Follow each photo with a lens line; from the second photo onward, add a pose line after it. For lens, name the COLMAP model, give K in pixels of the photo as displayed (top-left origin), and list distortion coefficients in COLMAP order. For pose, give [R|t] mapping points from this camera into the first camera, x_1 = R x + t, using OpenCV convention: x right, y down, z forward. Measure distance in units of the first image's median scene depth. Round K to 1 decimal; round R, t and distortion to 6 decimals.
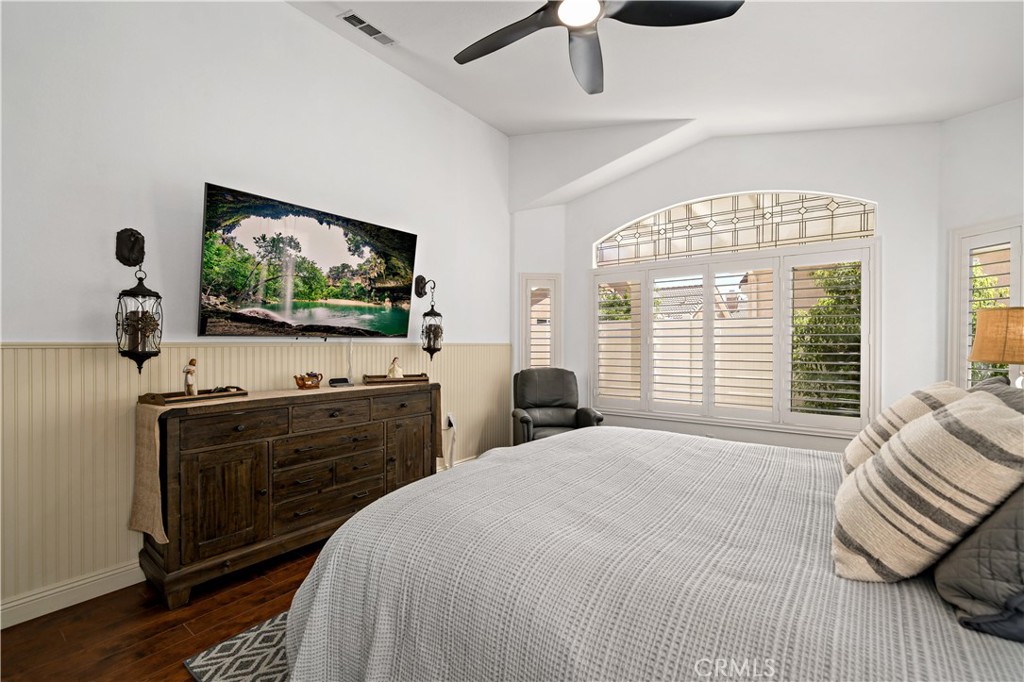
lens RADIAL K [[446.9, 0, 516.9], [0, 446.9, 343.8], [0, 0, 1]] dist [0.003486, -0.001115]
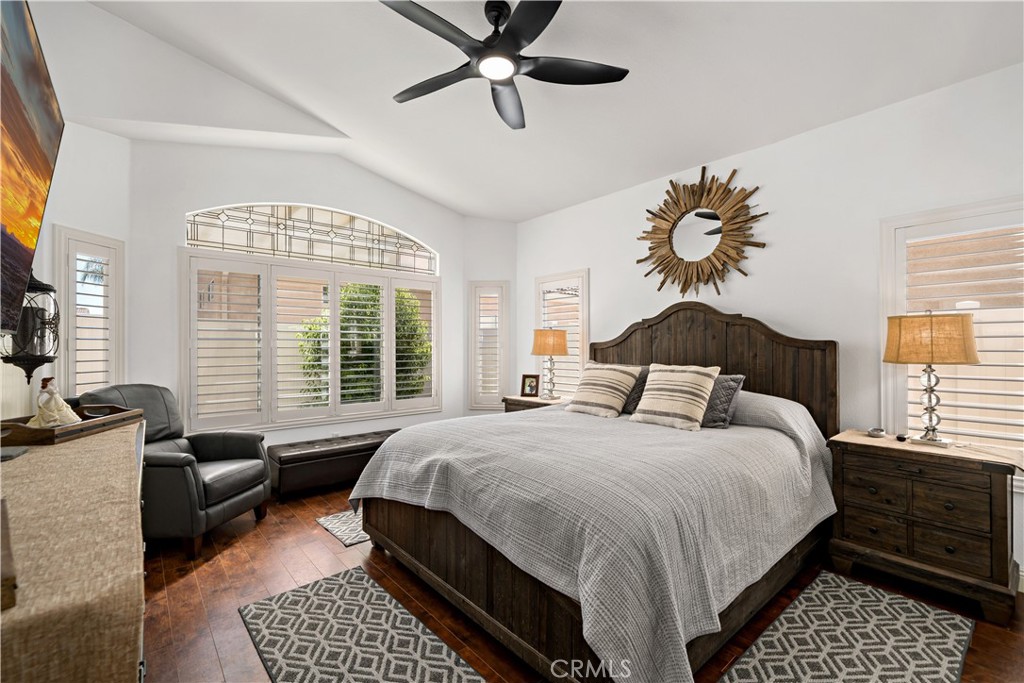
lens RADIAL K [[446.9, 0, 509.8], [0, 446.9, 341.8], [0, 0, 1]] dist [0.003486, -0.001115]
pose [[0.213960, 0.010607, 0.976785, -0.478056], [0.004130, 0.999922, -0.011762, 0.001125], [-0.976834, 0.006550, 0.213900, 0.339676]]
